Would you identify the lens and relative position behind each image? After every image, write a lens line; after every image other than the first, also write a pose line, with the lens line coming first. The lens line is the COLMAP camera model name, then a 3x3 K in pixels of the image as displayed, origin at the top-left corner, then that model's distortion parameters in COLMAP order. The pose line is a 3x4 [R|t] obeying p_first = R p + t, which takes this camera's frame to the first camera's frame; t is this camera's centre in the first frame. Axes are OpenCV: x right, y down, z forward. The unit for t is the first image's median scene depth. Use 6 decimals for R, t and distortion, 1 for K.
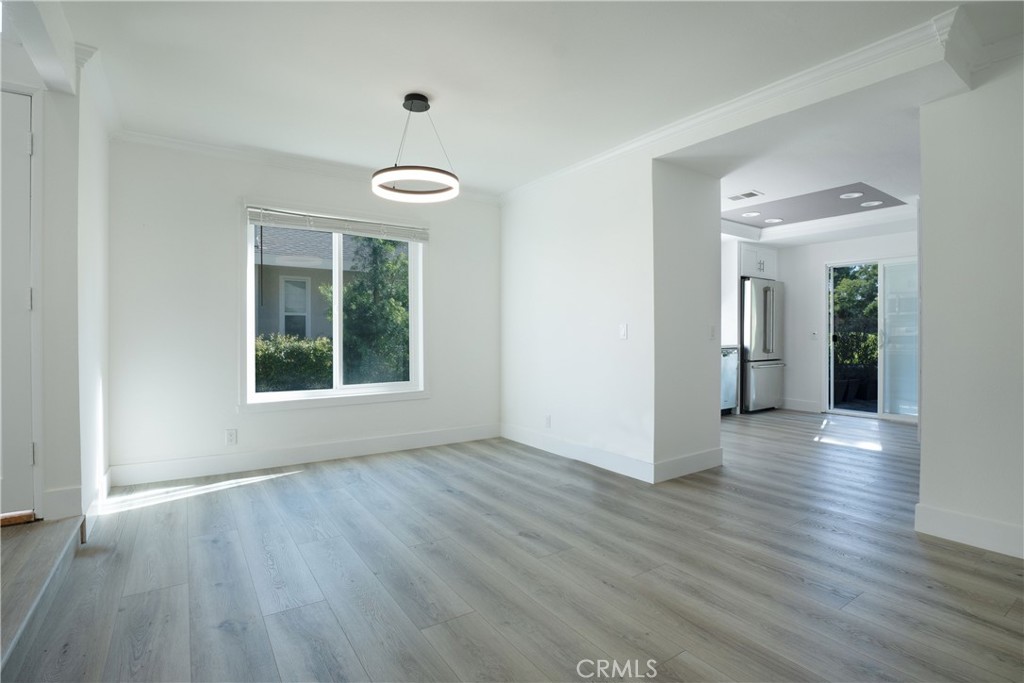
lens RADIAL K [[490.0, 0, 509.9], [0, 490.0, 345.4], [0, 0, 1]] dist [-0.039020, 0.008082]
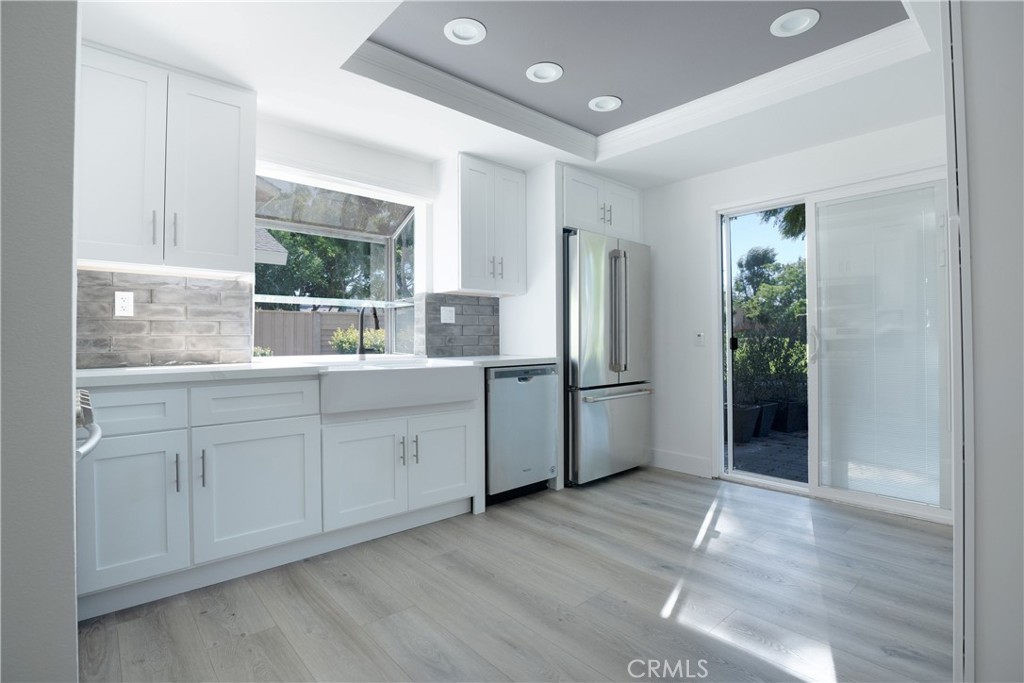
lens RADIAL K [[490.0, 0, 512.3], [0, 490.0, 337.0], [0, 0, 1]] dist [-0.039020, 0.008082]
pose [[0.991973, 0.000852, 0.126447, 0.708066], [0.002459, 0.999658, -0.026029, -0.019096], [-0.126426, 0.026131, 0.991632, 0.963131]]
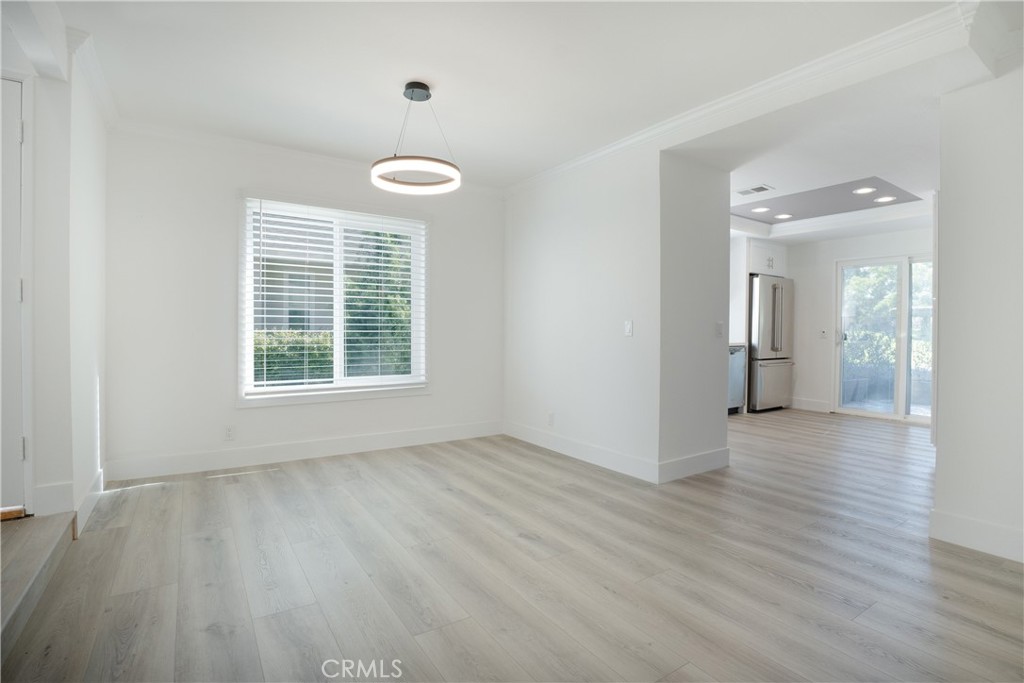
lens RADIAL K [[490.0, 0, 509.8], [0, 490.0, 344.4], [0, 0, 1]] dist [-0.039020, 0.008082]
pose [[0.999898, 0.008088, -0.011807, 0.007117], [-0.008017, 0.999949, 0.006111, -0.000260], [0.011856, -0.006016, 0.999912, 0.022981]]
